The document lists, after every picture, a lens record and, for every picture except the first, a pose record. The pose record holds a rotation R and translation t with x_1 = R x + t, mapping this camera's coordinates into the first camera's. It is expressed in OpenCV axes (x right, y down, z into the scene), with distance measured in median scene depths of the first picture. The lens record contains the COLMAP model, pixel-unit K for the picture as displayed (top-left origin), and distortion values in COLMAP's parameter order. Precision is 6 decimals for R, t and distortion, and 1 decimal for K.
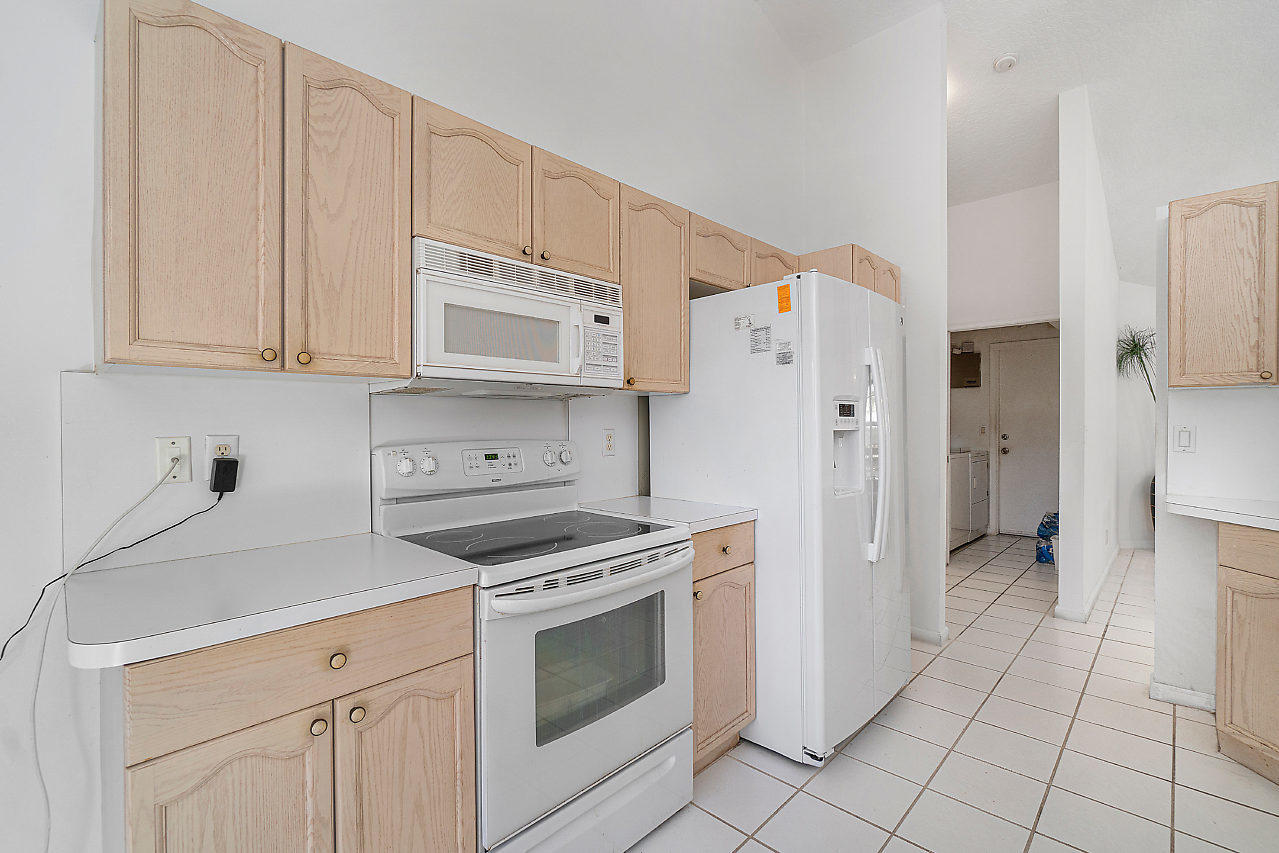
lens RADIAL K [[563.8, 0, 637.6], [0, 563.8, 425.9], [0, 0, 1]] dist [-0.002880, -0.000442]
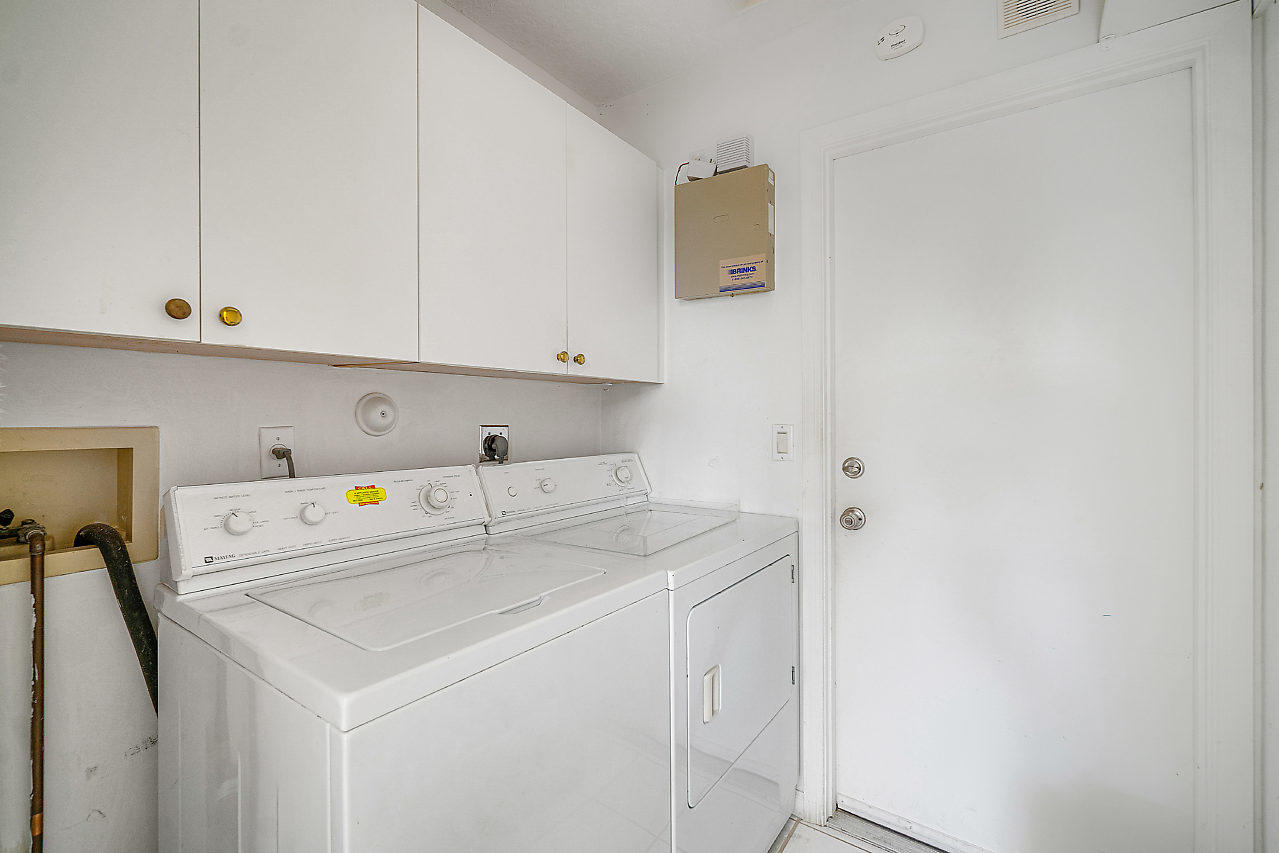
lens RADIAL K [[563.8, 0, 638.5], [0, 563.8, 420.6], [0, 0, 1]] dist [-0.002880, -0.000442]
pose [[0.989375, -0.006116, 0.145258, 0.505402], [0.007080, 0.999956, -0.006123, -0.002470], [-0.145214, 0.007086, 0.989375, 0.737447]]
